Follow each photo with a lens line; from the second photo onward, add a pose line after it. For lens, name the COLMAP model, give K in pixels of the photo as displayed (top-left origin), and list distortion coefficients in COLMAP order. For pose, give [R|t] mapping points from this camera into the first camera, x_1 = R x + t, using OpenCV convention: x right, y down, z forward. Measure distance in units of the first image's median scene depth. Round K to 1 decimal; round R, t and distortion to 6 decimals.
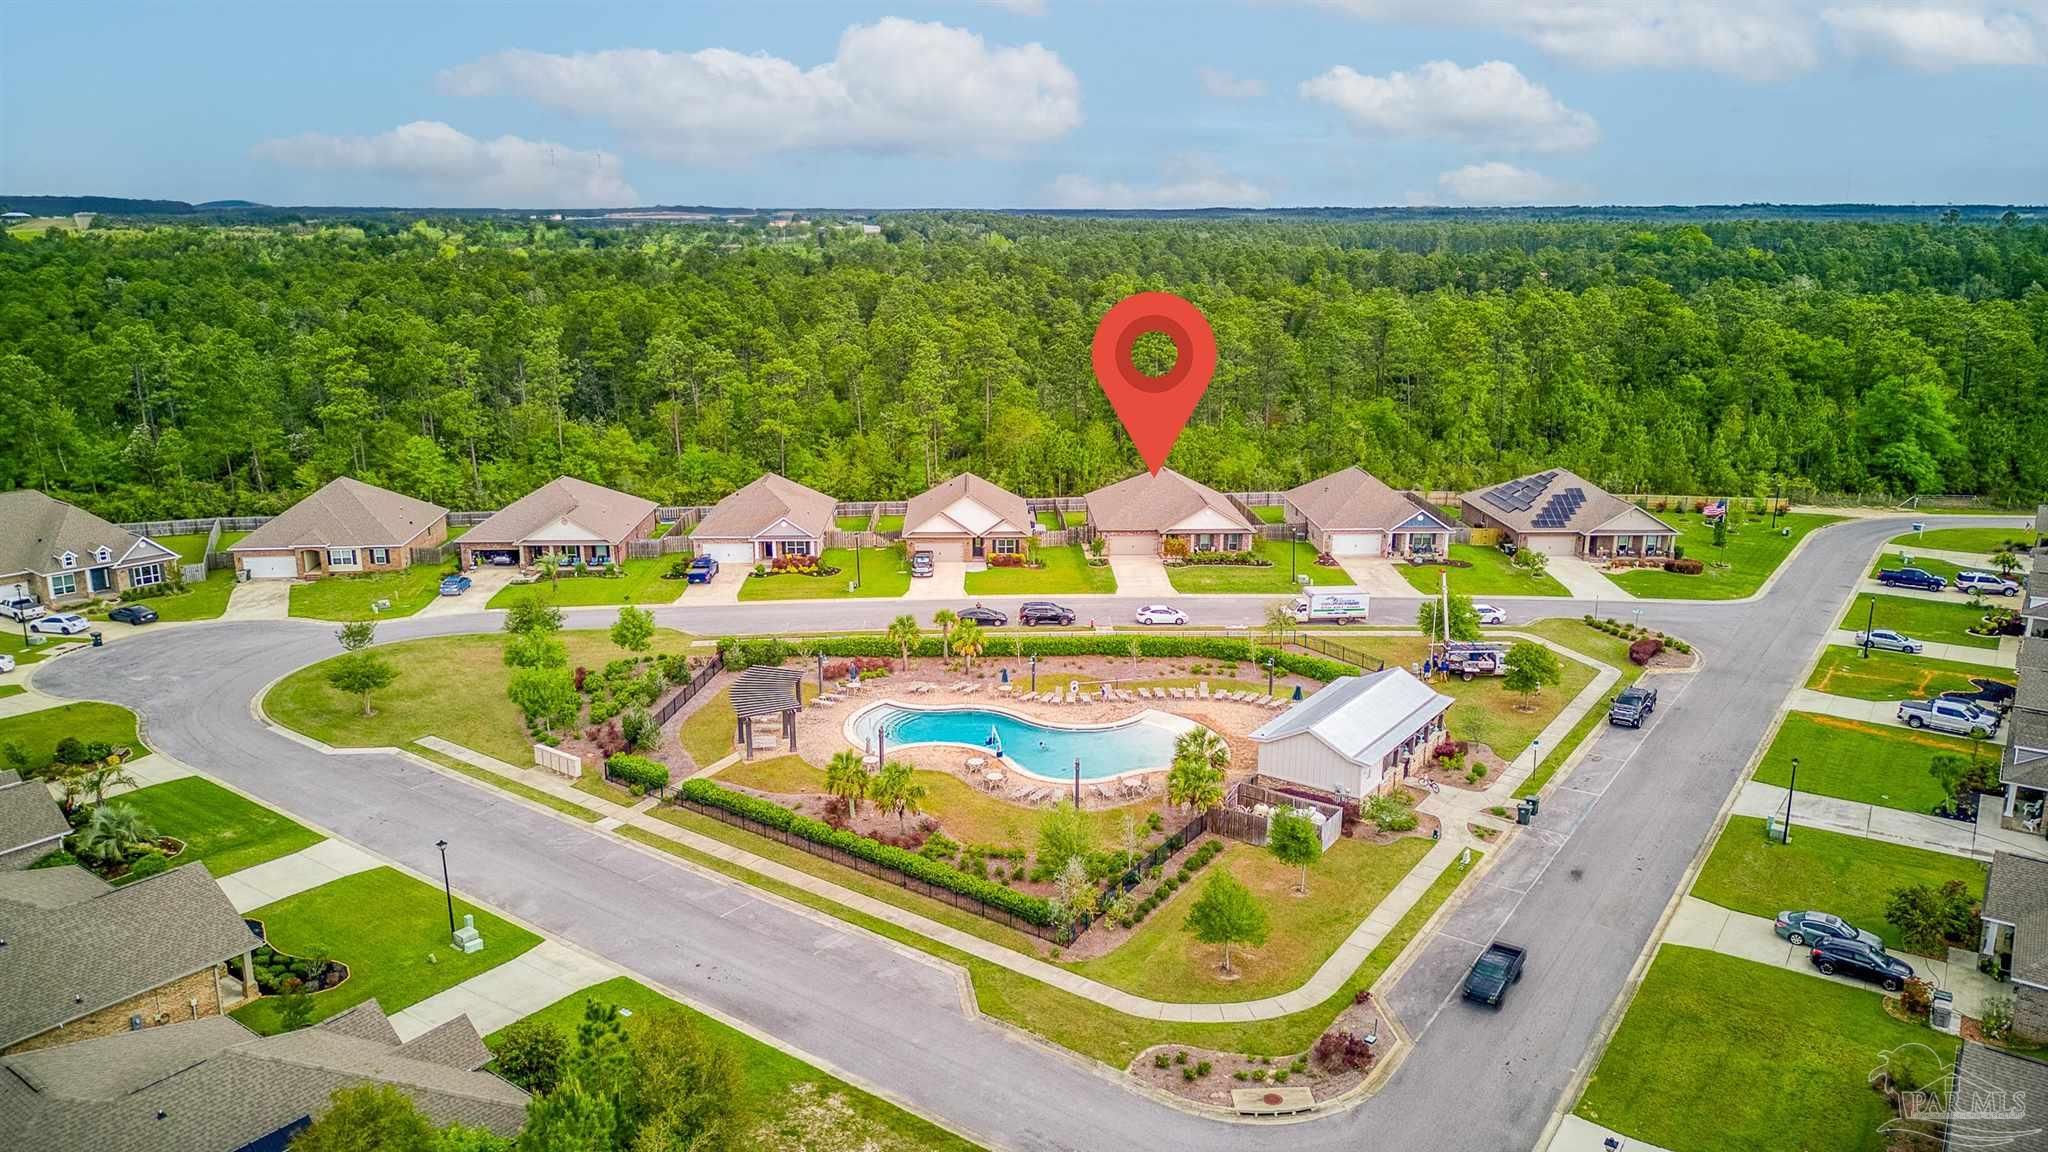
lens RADIAL K [[1425.1, 0, 1024.0], [0, 1425.1, 576.0], [0, 0, 1]] dist [0.088332, -0.089663]
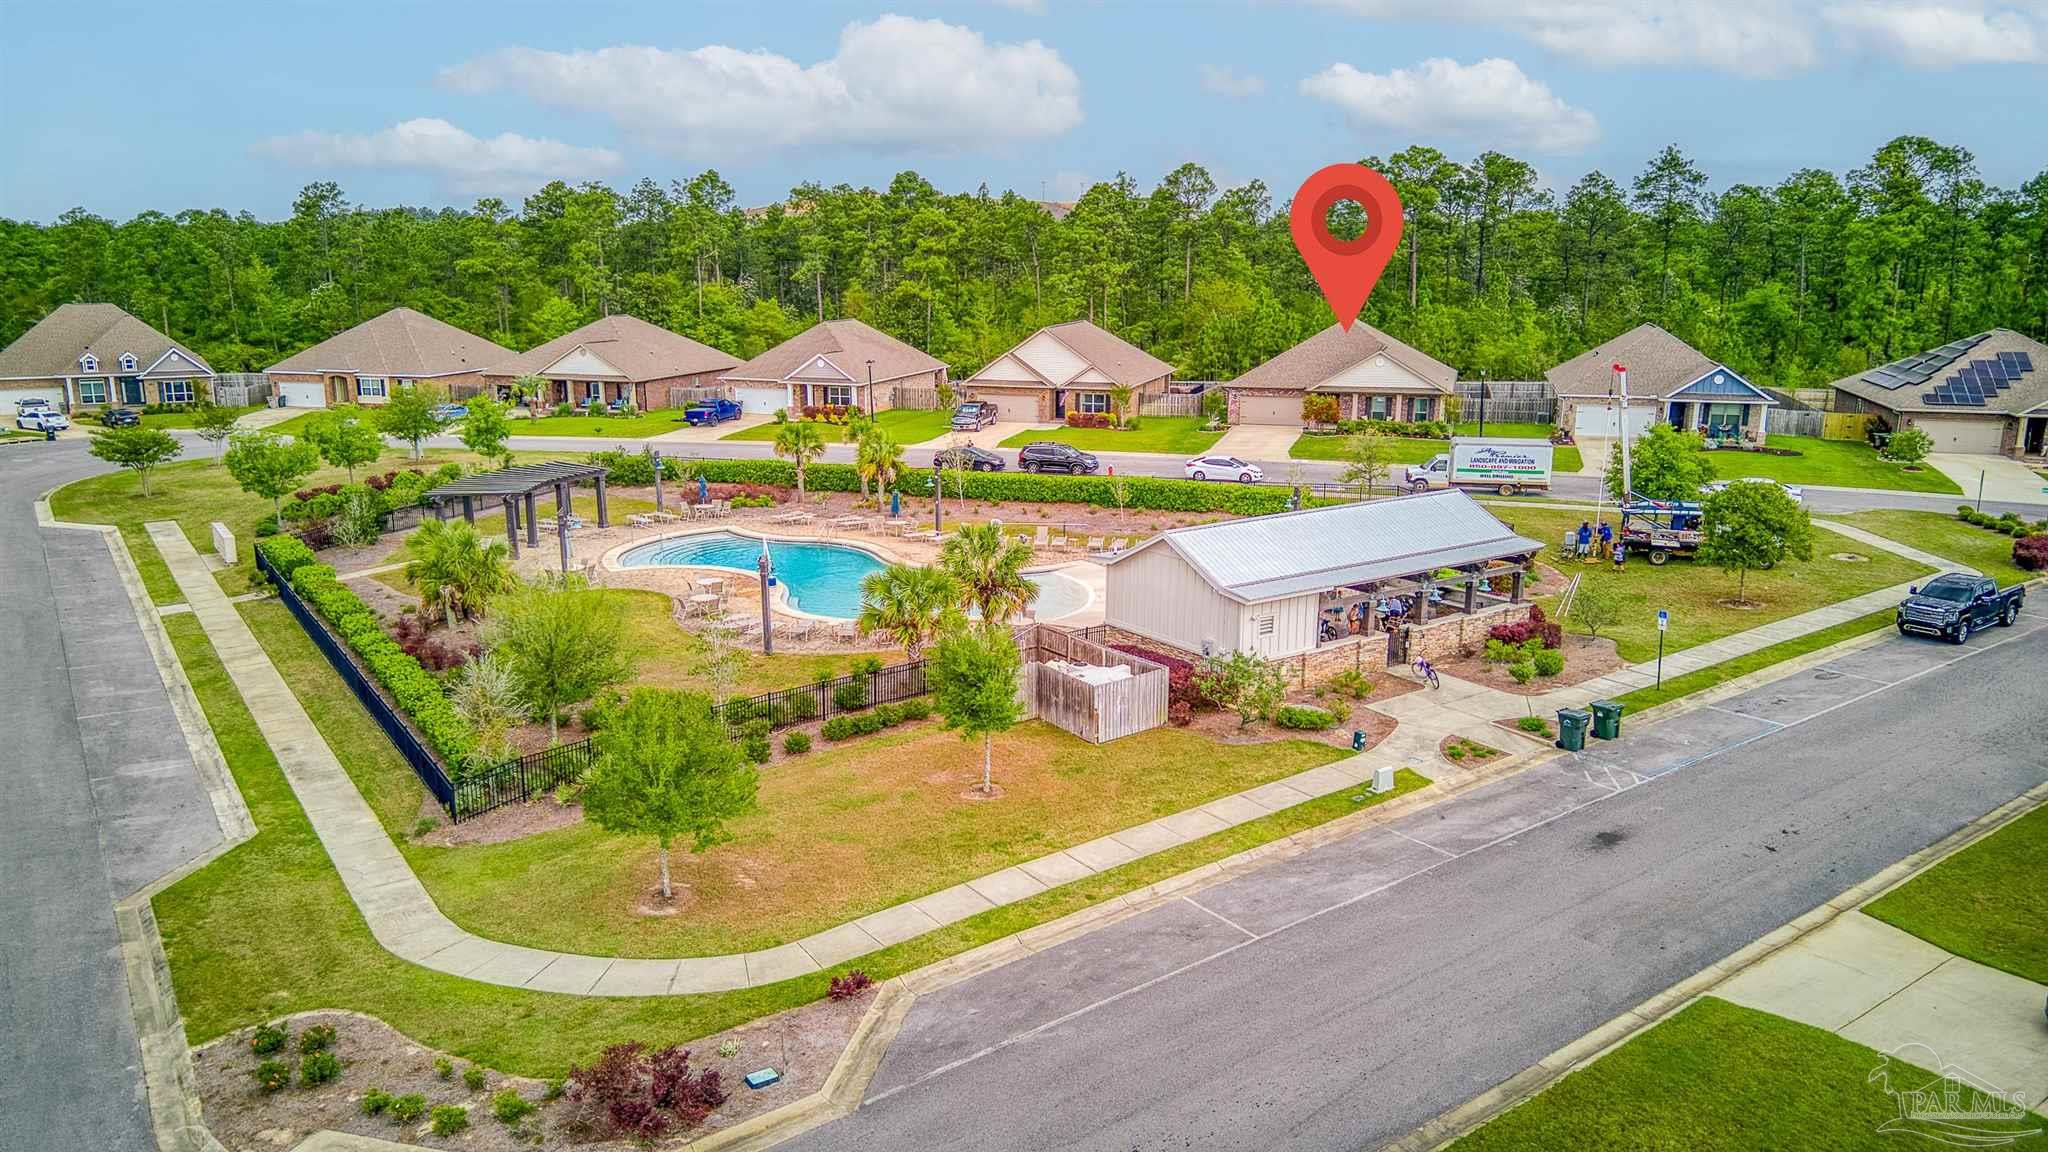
lens RADIAL K [[1425.1, 0, 1024.0], [0, 1425.1, 576.0], [0, 0, 1]] dist [0.088332, -0.089663]
pose [[0.944598, 0.070844, -0.320492, 0.201606], [-0.079293, 0.996762, -0.013369, 0.083598], [0.318507, 0.038041, 0.947157, 0.294691]]
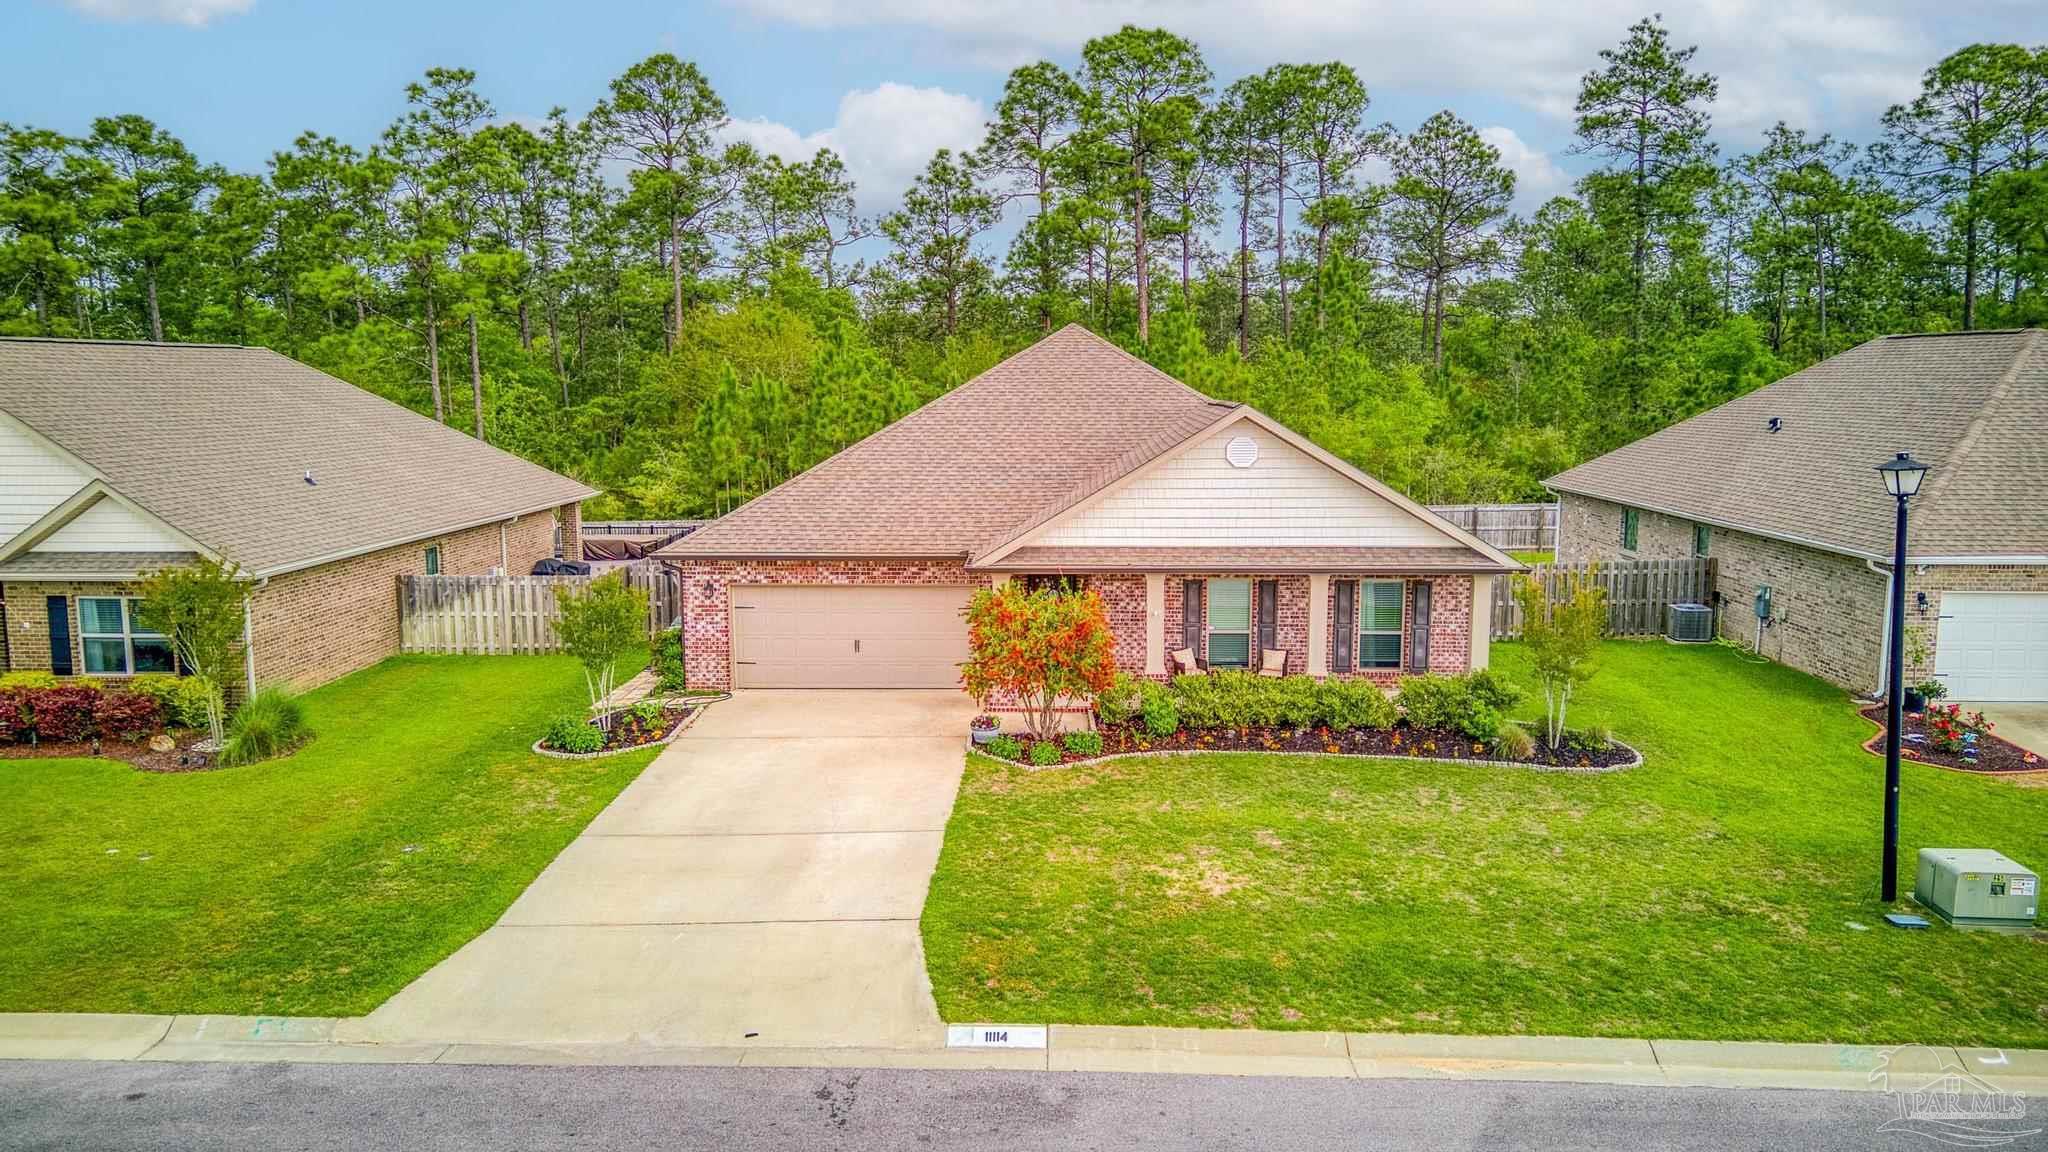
lens RADIAL K [[1425.1, 0, 1024.0], [0, 1425.1, 576.0], [0, 0, 1]] dist [0.088332, -0.089663]
pose [[0.997626, 0.006745, -0.068535, 0.116888], [-0.014316, 0.993763, -0.110592, -0.009529], [0.067362, 0.111310, 0.991500, 0.840803]]
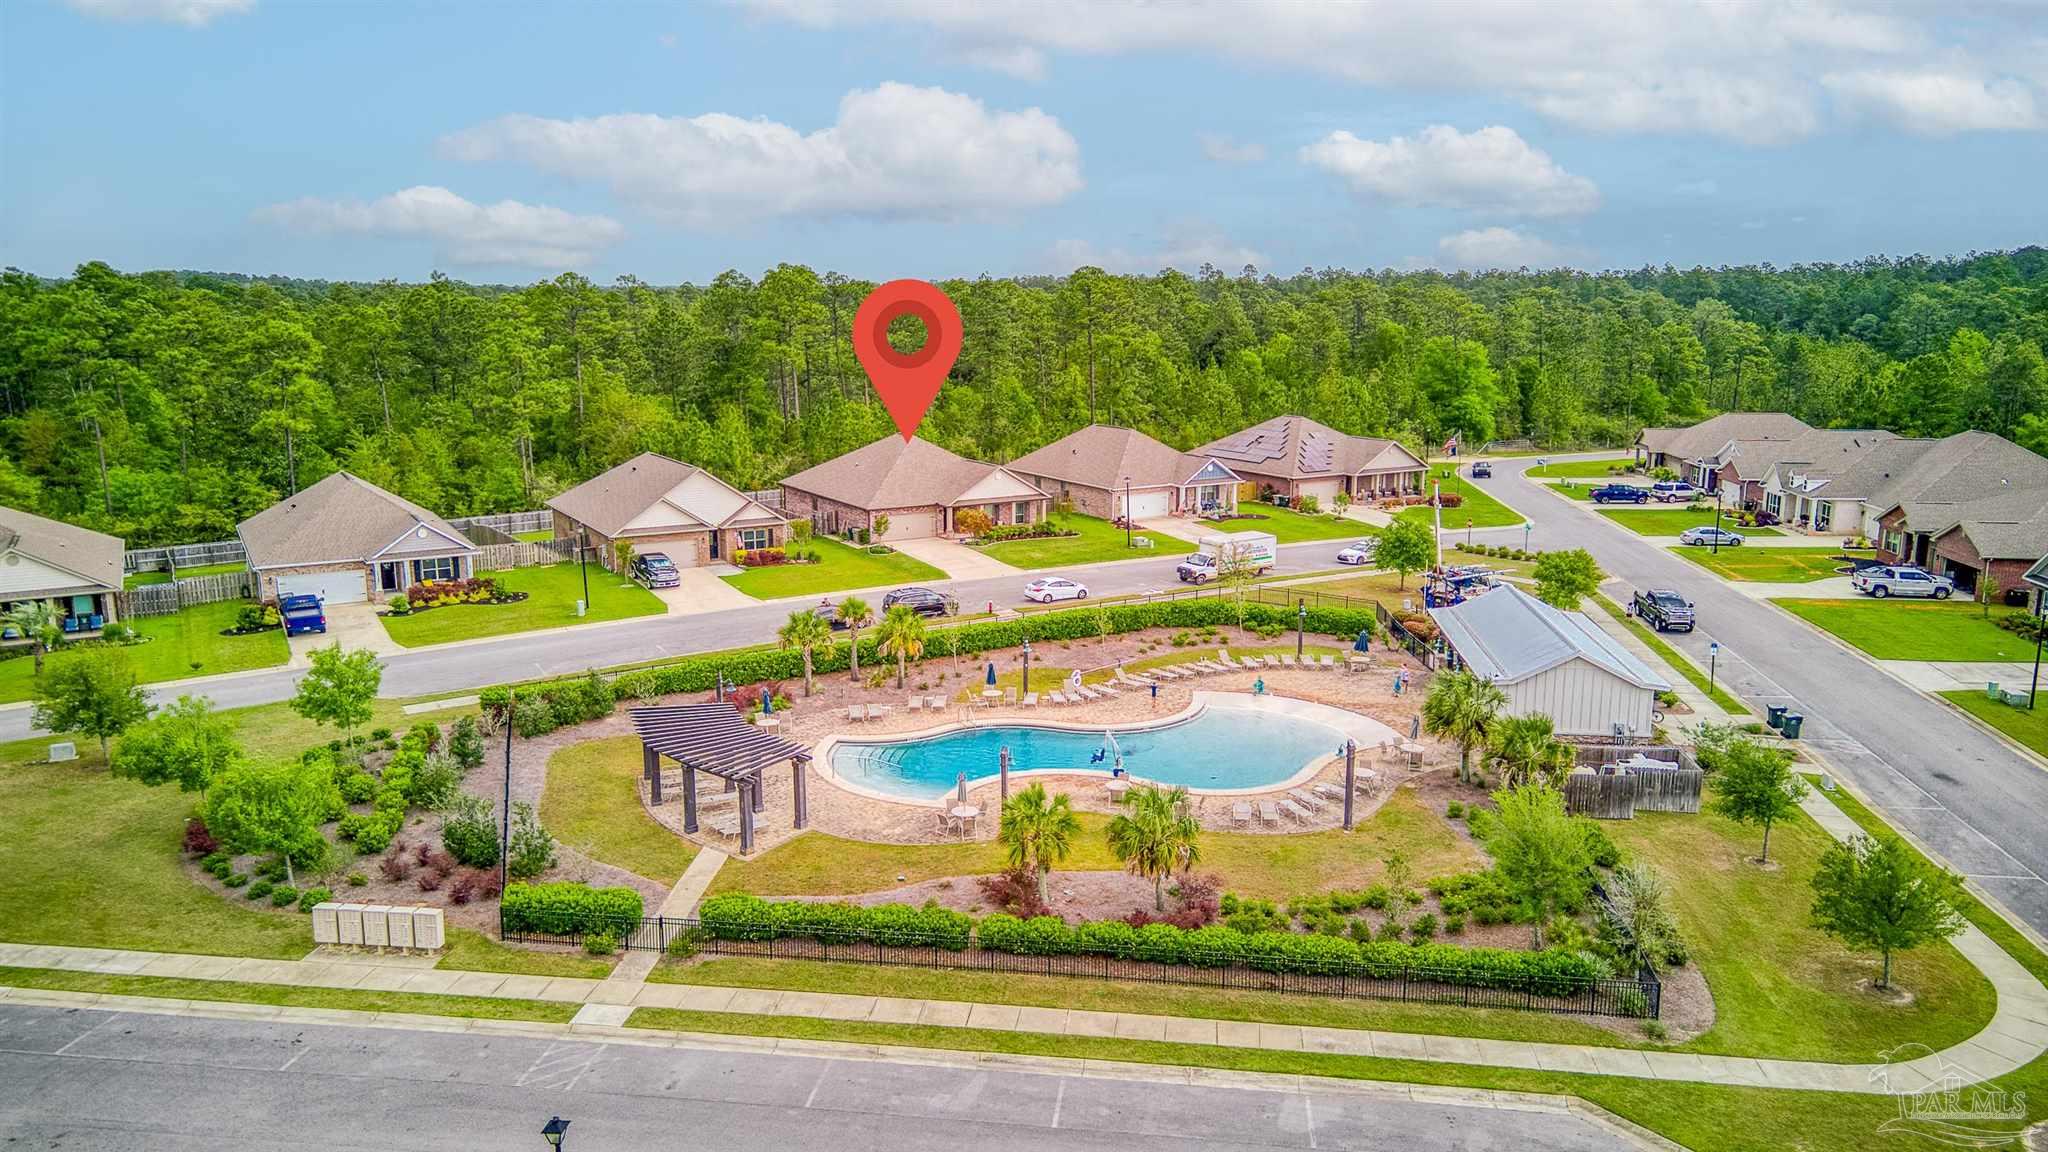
lens RADIAL K [[1425.1, 0, 1024.0], [0, 1425.1, 576.0], [0, 0, 1]] dist [0.088332, -0.089663]
pose [[0.878734, -0.096569, 0.467440, -0.239394], [0.121181, 0.992369, -0.022792, 0.031488], [-0.461672, 0.076673, 0.883731, 0.301250]]
